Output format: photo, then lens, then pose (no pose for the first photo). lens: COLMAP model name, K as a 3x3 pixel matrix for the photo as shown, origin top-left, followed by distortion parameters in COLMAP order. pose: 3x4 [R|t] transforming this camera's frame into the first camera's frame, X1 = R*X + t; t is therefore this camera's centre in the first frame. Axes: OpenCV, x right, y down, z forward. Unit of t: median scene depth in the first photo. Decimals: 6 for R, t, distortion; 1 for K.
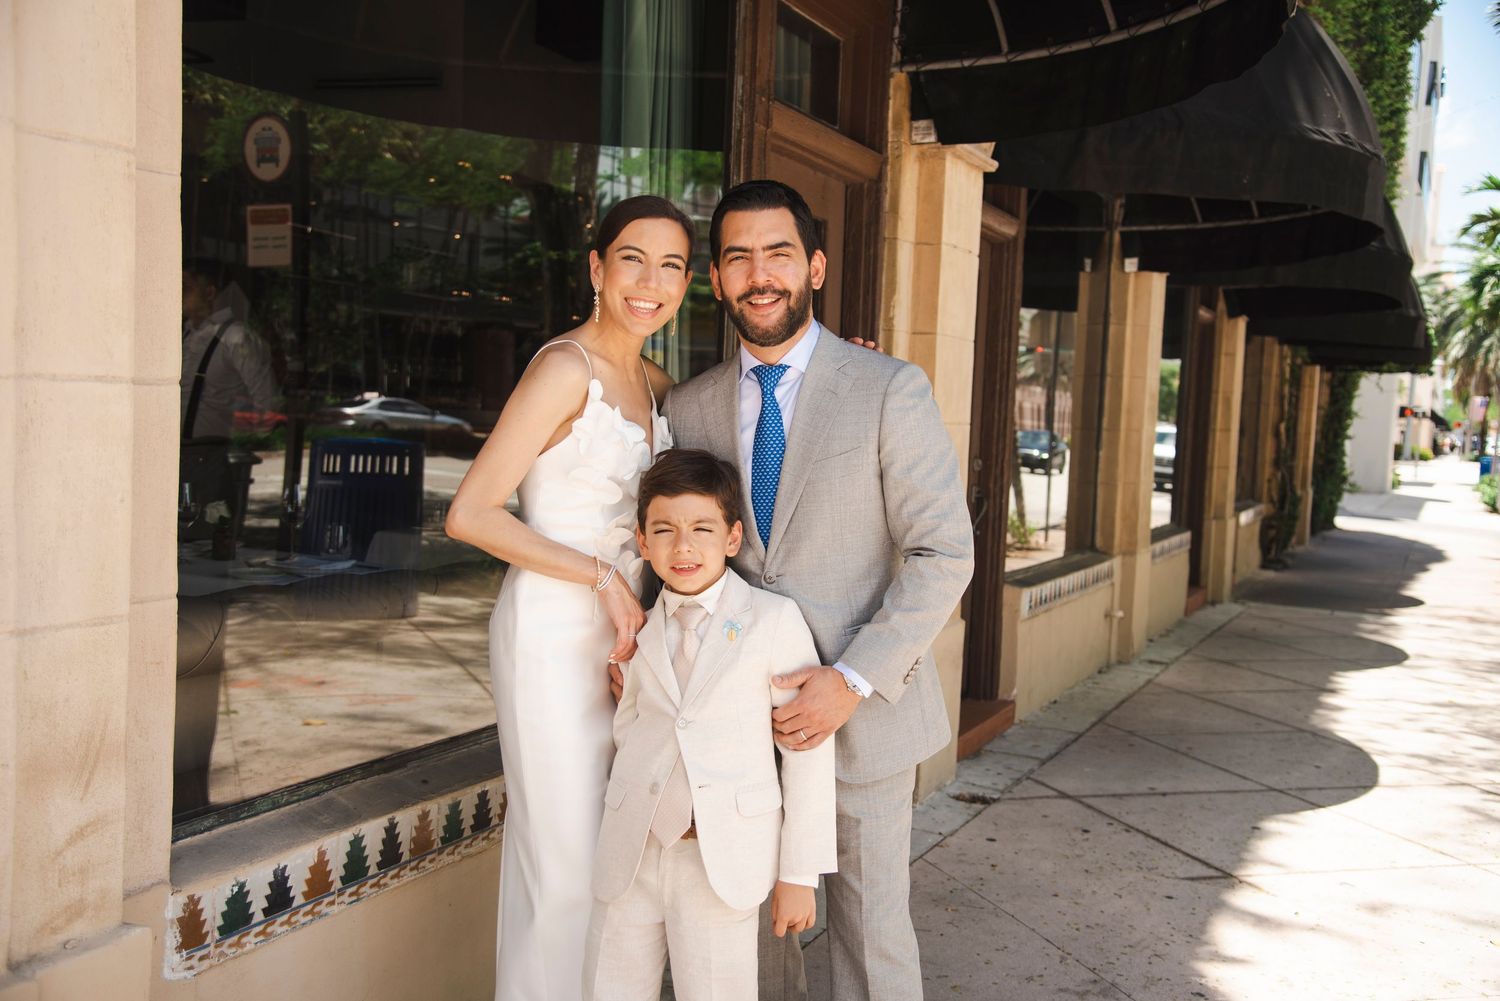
lens RADIAL K [[1526.6, 0, 746.8], [0, 1526.6, 509.8], [0, 0, 1]] dist [0.036890, 0.170045]
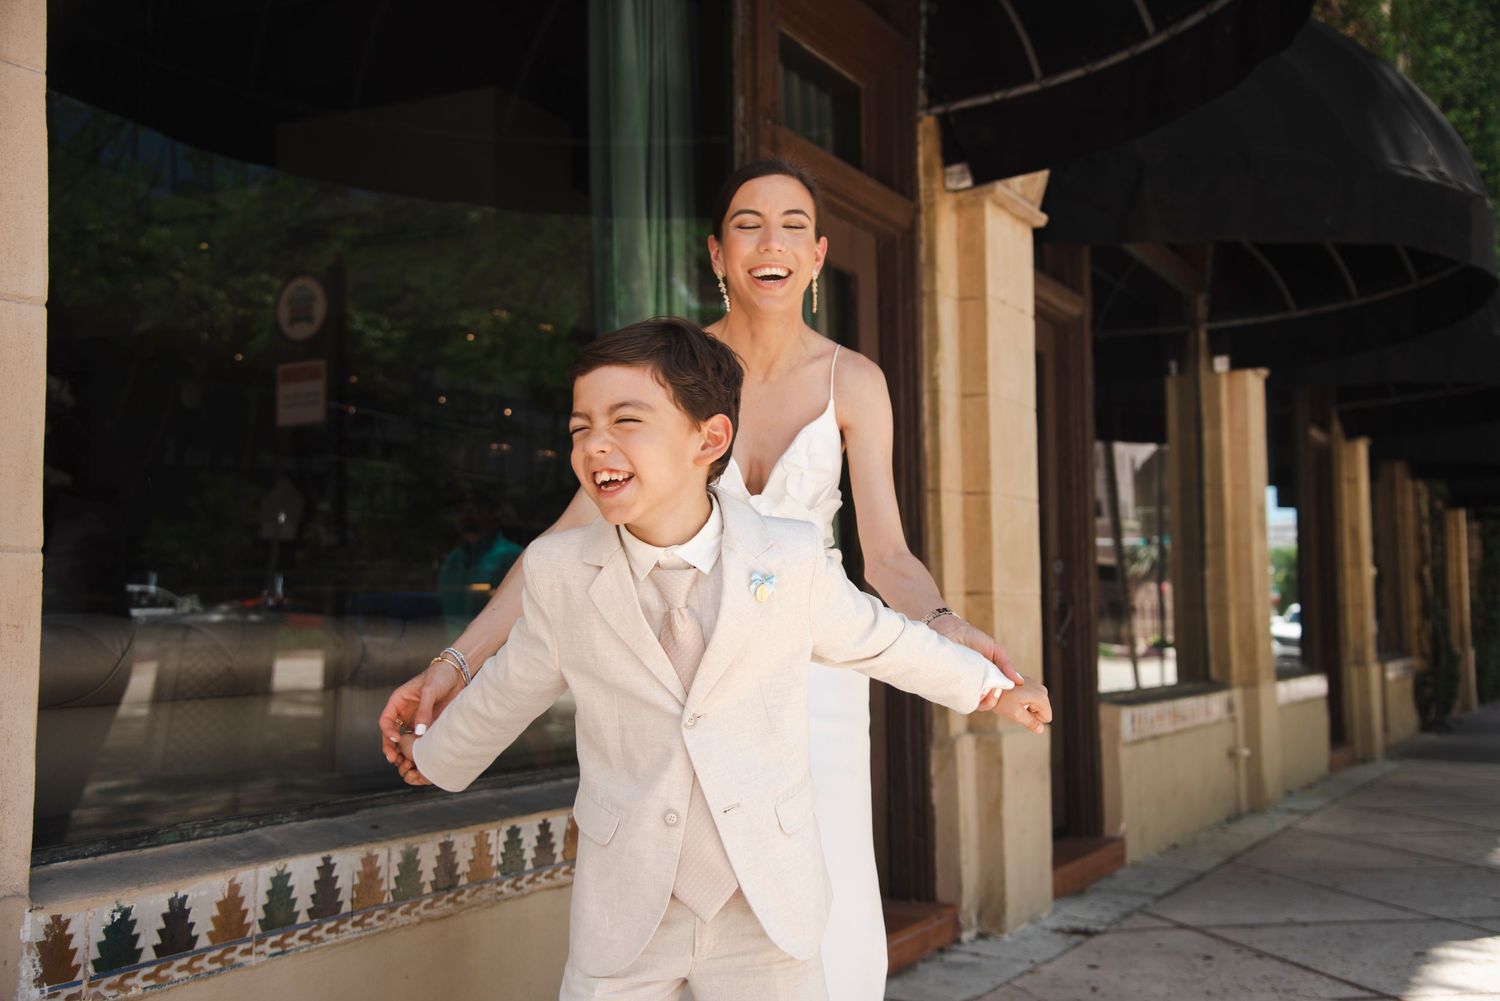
lens RADIAL K [[1628.9, 0, 747.2], [0, 1628.9, 508.3], [0, 0, 1]] dist [0.057766, 0.213229]
pose [[0.996724, -0.056194, -0.058163, 0.035206], [0.047219, 0.988218, -0.145586, 0.086159], [0.065658, 0.142363, 0.987634, 0.052266]]
